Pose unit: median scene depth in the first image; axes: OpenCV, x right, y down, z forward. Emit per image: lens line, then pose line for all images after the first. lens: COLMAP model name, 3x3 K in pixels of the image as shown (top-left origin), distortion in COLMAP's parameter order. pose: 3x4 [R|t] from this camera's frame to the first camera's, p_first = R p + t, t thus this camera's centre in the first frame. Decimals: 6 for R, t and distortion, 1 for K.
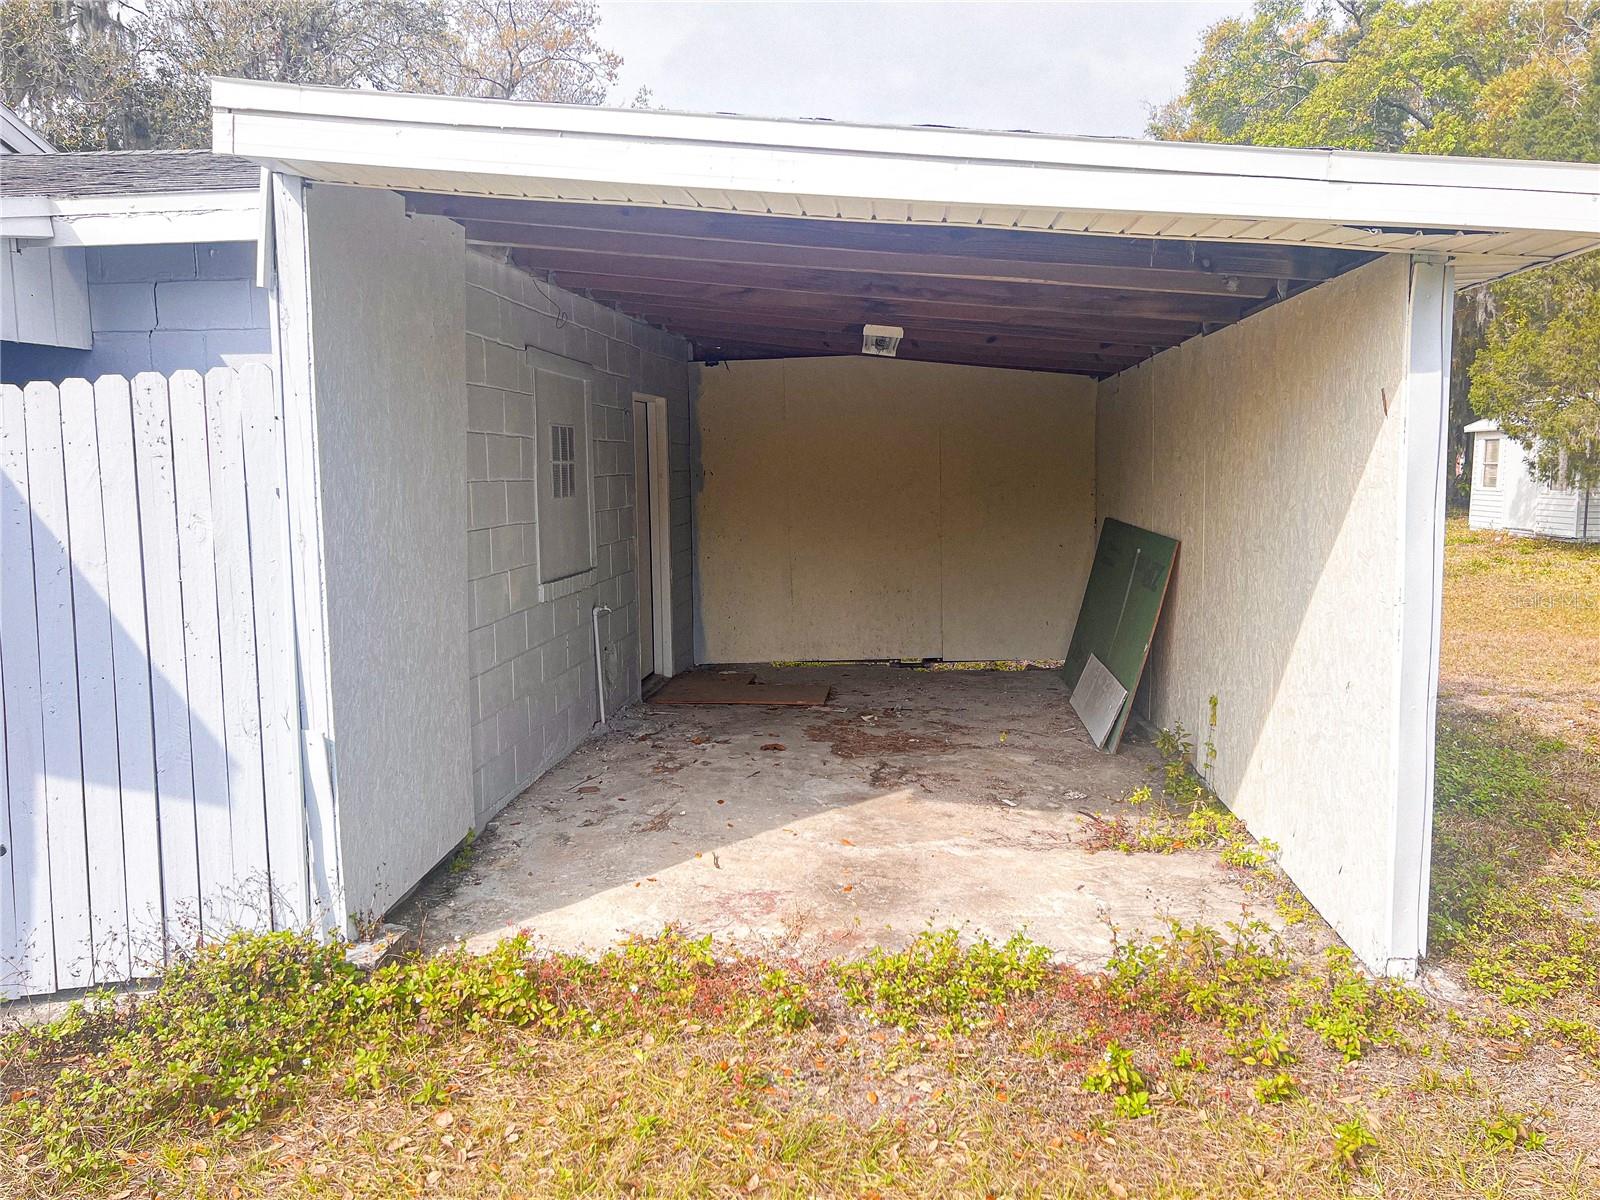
lens RADIAL K [[1205.7, 0, 794.4], [0, 1205.7, 599.4], [0, 0, 1]] dist [0.077277, -0.085055]
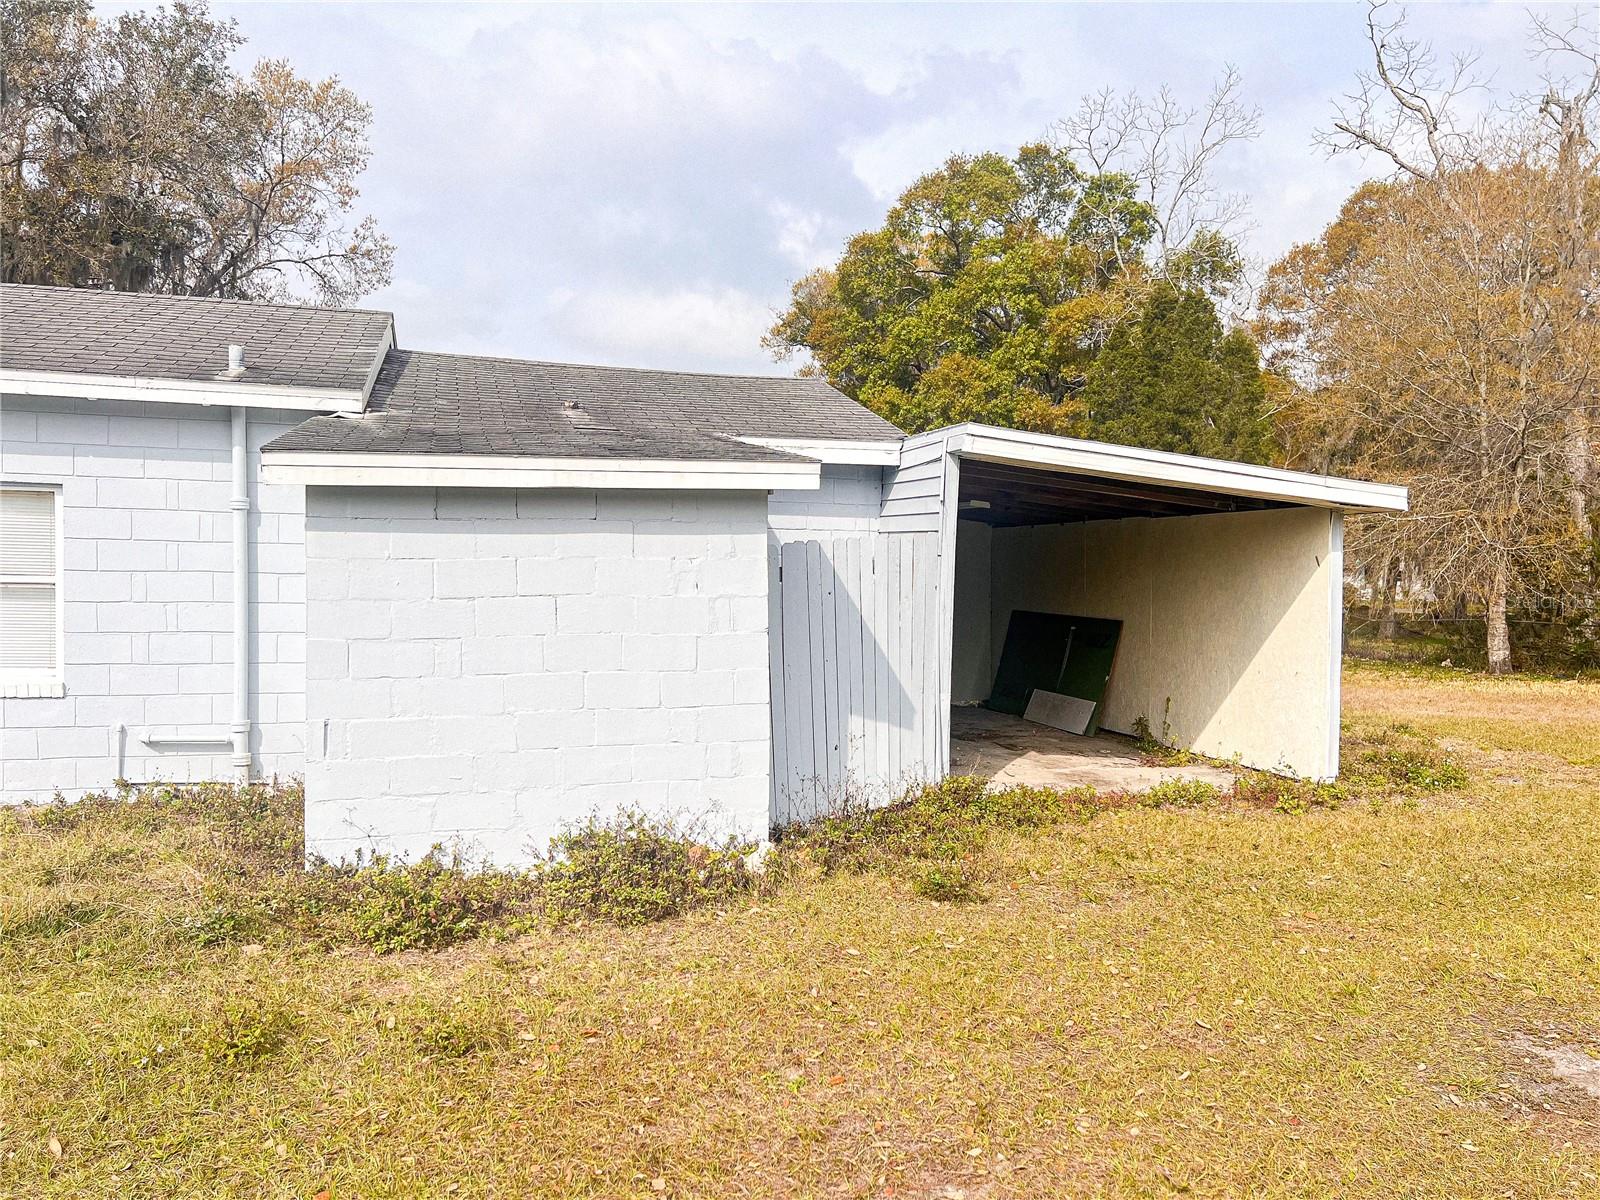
lens RADIAL K [[1205.7, 0, 809.8], [0, 1205.7, 596.6], [0, 0, 1]] dist [0.077277, -0.085055]
pose [[0.926663, 0.013557, 0.375648, -0.852376], [0.020256, 0.996096, -0.085918, 0.066374], [-0.375347, 0.087226, 0.922771, -0.570399]]
